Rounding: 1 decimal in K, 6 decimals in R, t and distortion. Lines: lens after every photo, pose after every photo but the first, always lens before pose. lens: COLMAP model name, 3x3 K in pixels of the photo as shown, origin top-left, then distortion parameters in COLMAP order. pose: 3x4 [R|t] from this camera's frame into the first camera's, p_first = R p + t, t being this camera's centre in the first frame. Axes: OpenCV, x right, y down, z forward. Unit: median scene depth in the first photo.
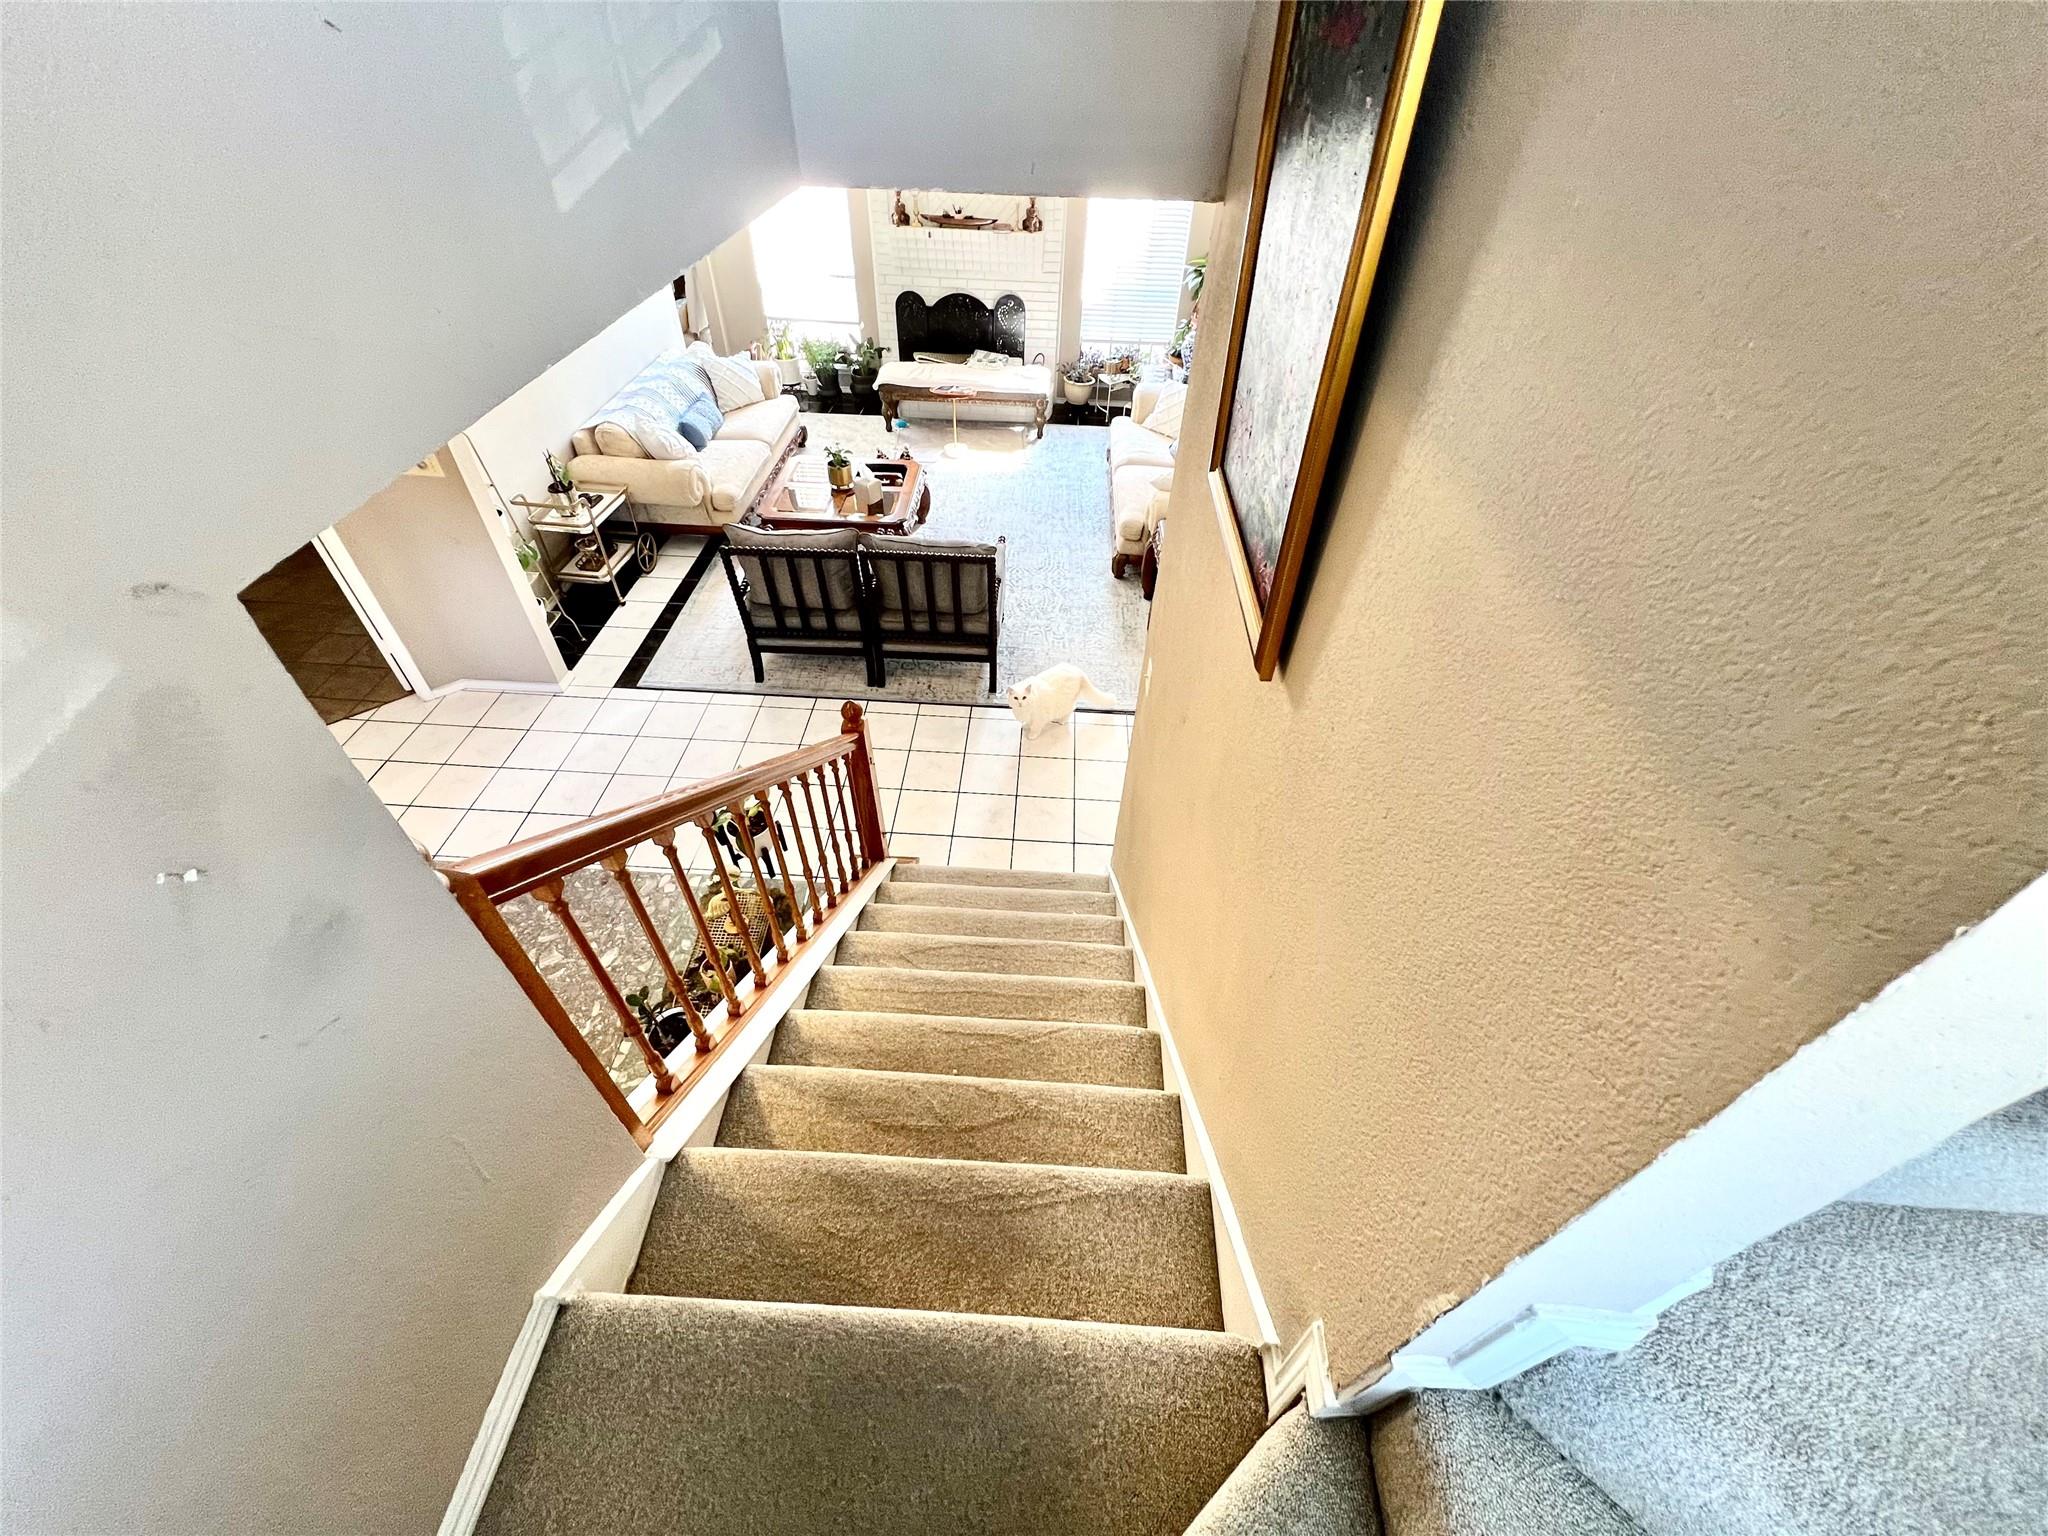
lens RADIAL K [[825.6, 0, 1024.0], [0, 825.6, 768.0], [0, 0, 1]] dist [0.000203, -0.000050]
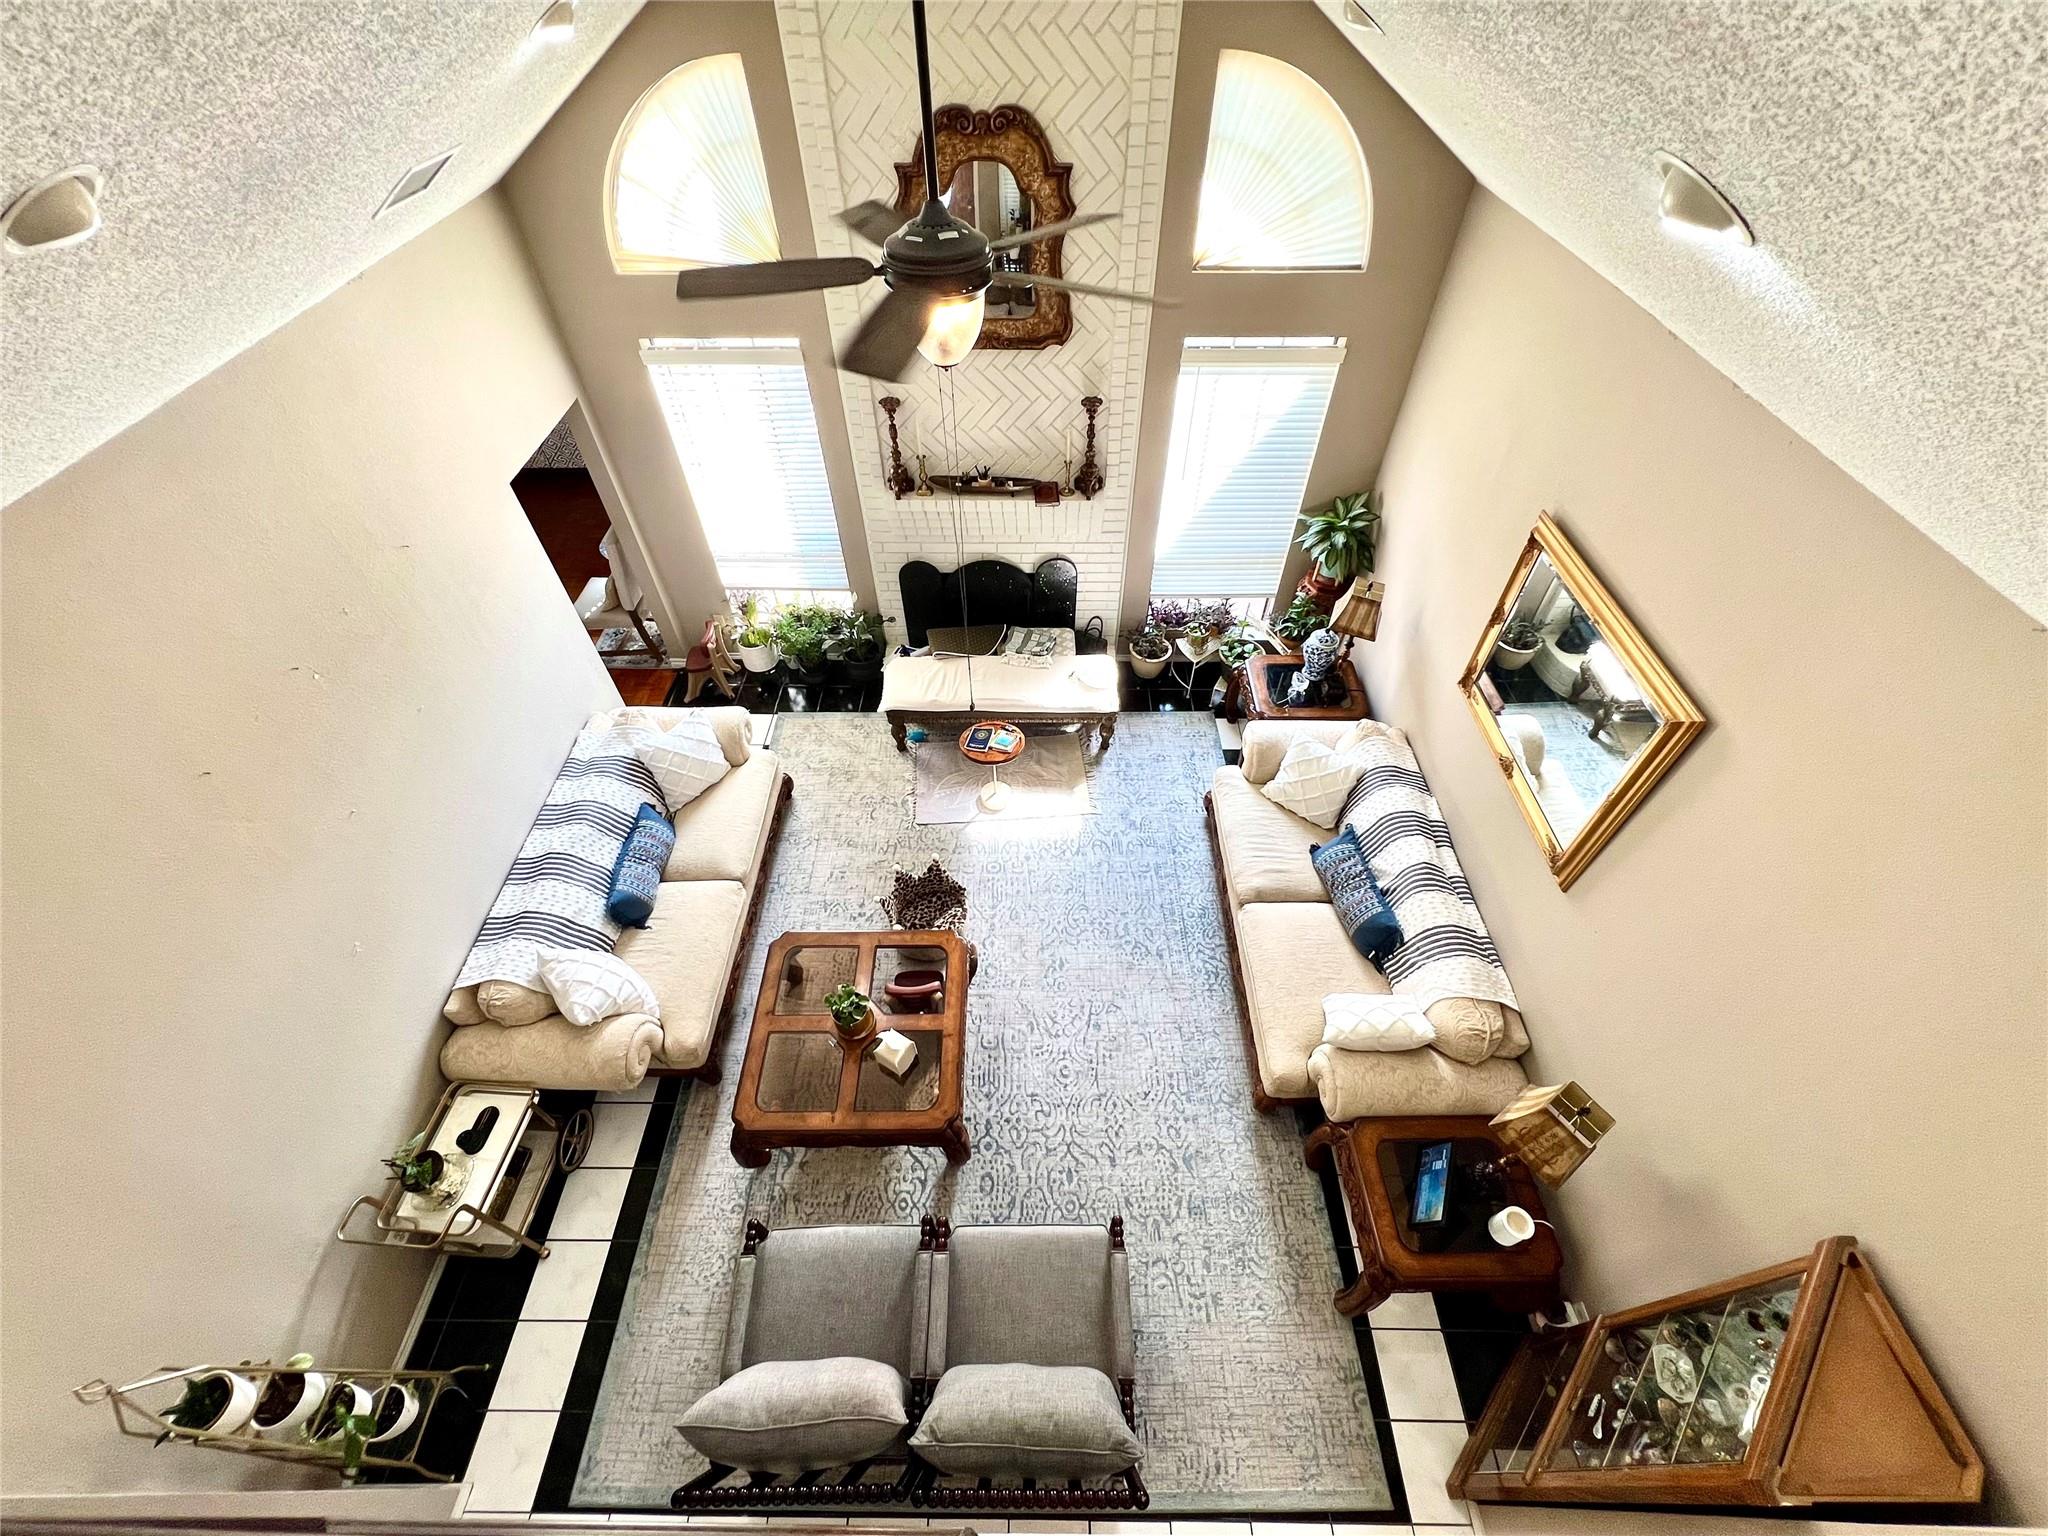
lens RADIAL K [[825.6, 0, 1024.0], [0, 825.6, 768.0], [0, 0, 1]] dist [0.000203, -0.000050]
pose [[0.998627, -0.052145, -0.004942, -0.051340], [0.052378, 0.994464, 0.091093, -0.458589], [0.000164, -0.091227, 0.995830, 0.261375]]
